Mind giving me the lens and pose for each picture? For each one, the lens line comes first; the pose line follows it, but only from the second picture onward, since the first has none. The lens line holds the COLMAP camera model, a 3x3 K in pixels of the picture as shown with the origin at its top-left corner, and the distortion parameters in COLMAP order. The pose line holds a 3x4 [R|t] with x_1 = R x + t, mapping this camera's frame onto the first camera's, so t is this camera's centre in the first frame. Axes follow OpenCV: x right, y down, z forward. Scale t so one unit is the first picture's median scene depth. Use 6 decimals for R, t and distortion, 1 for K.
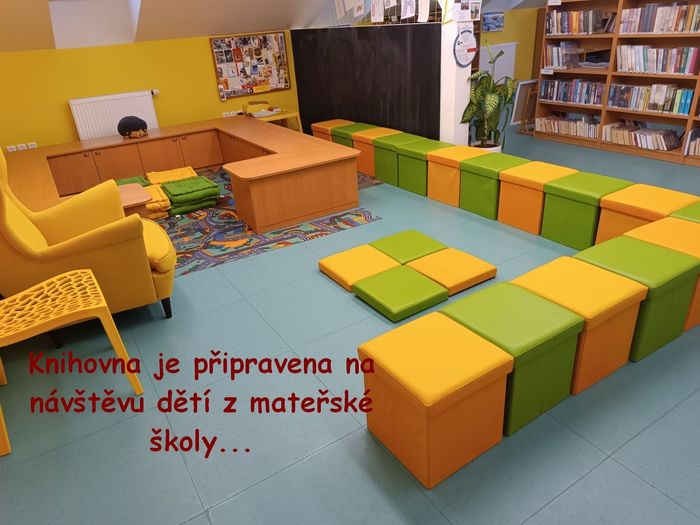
lens RADIAL K [[502.5, 0, 352.9], [0, 502.5, 259.0], [0, 0, 1]] dist [0.031776, -0.024564]
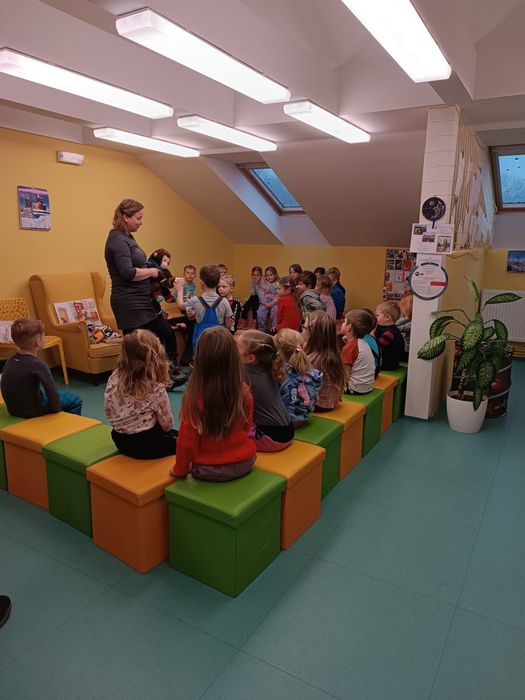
lens RADIAL K [[502.5, 0, 266.0], [0, 502.5, 345.6], [0, 0, 1]] dist [0.031776, -0.024564]
pose [[0.452602, 0.256985, -0.853880, 0.672969], [-0.426461, 0.903344, 0.045825, -0.170133], [0.783124, 0.343406, 0.518449, 0.252776]]
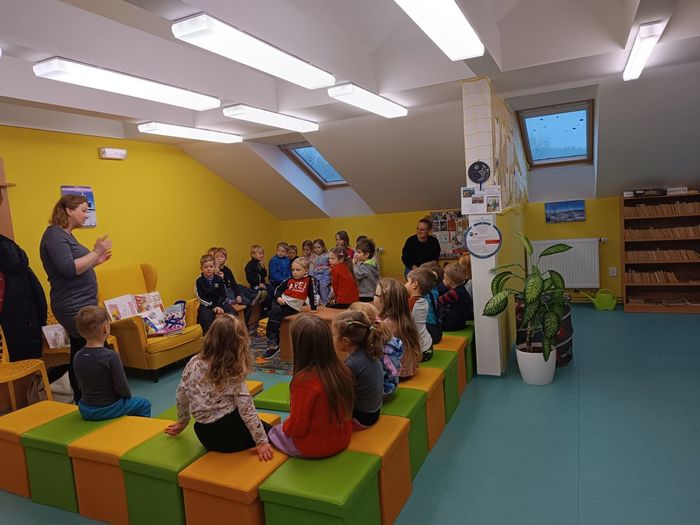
lens RADIAL K [[502.5, 0, 349.9], [0, 502.5, 260.4], [0, 0, 1]] dist [0.031776, -0.024564]
pose [[0.541381, 0.111588, -0.833340, 0.657564], [-0.325101, 0.941844, -0.085085, -0.164071], [0.775382, 0.316982, 0.546174, 0.227475]]
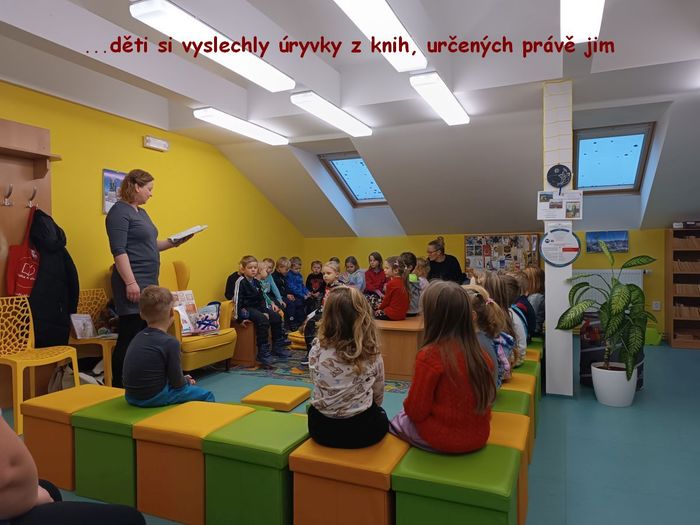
lens RADIAL K [[502.5, 0, 349.1], [0, 502.5, 260.9], [0, 0, 1]] dist [0.031776, -0.024564]
pose [[0.559790, 0.074719, -0.825259, 0.563016], [-0.380682, 0.907796, -0.176032, -0.072344], [0.736014, 0.412702, 0.536619, 0.193326]]
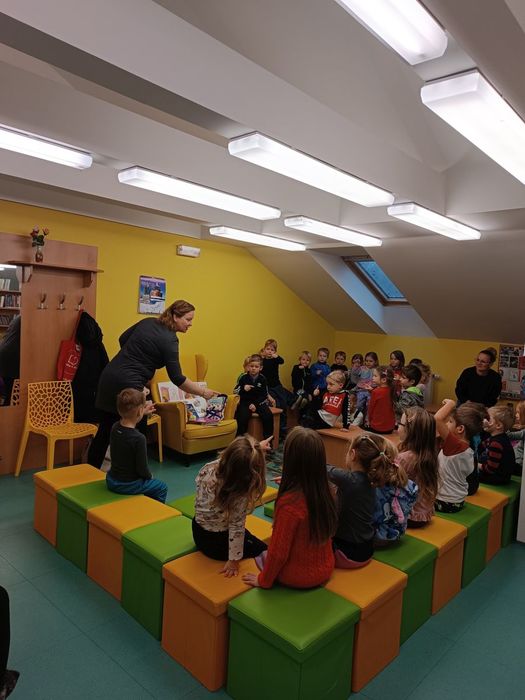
lens RADIAL K [[502.5, 0, 263.9], [0, 502.5, 345.9], [0, 0, 1]] dist [0.031776, -0.024564]
pose [[0.249649, 0.139203, -0.958278, 0.664115], [-0.480816, 0.876819, 0.002109, -0.193759], [0.840530, 0.460229, 0.285828, 0.260868]]
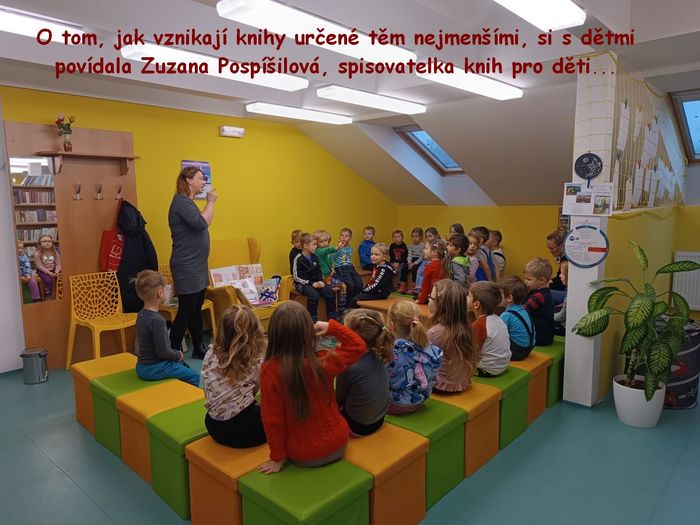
lens RADIAL K [[502.5, 0, 347.8], [0, 502.5, 260.3], [0, 0, 1]] dist [0.031776, -0.024564]
pose [[0.257418, 0.183282, -0.948759, 0.667512], [-0.422729, 0.904268, 0.059992, -0.213407], [0.868928, 0.385625, 0.310253, 0.323228]]
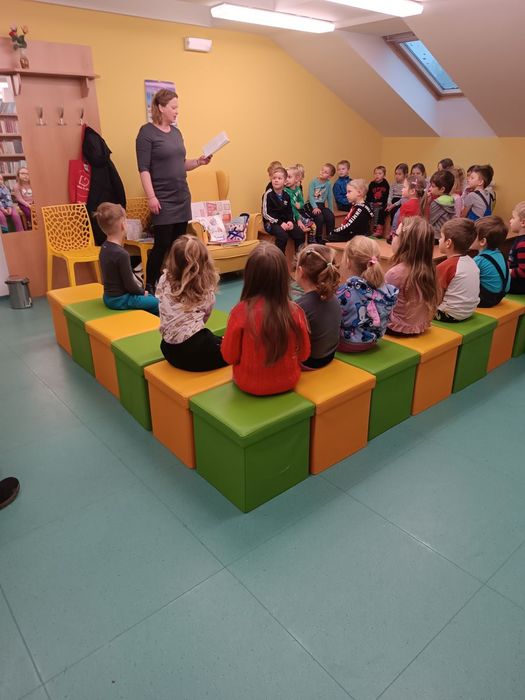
lens RADIAL K [[502.5, 0, 263.0], [0, 502.5, 350.3], [0, 0, 1]] dist [0.031776, -0.024564]
pose [[0.127635, 0.451612, -0.883038, 0.666160], [-0.430377, 0.827350, 0.360925, -0.212563], [0.893580, 0.333972, 0.299962, 0.349408]]
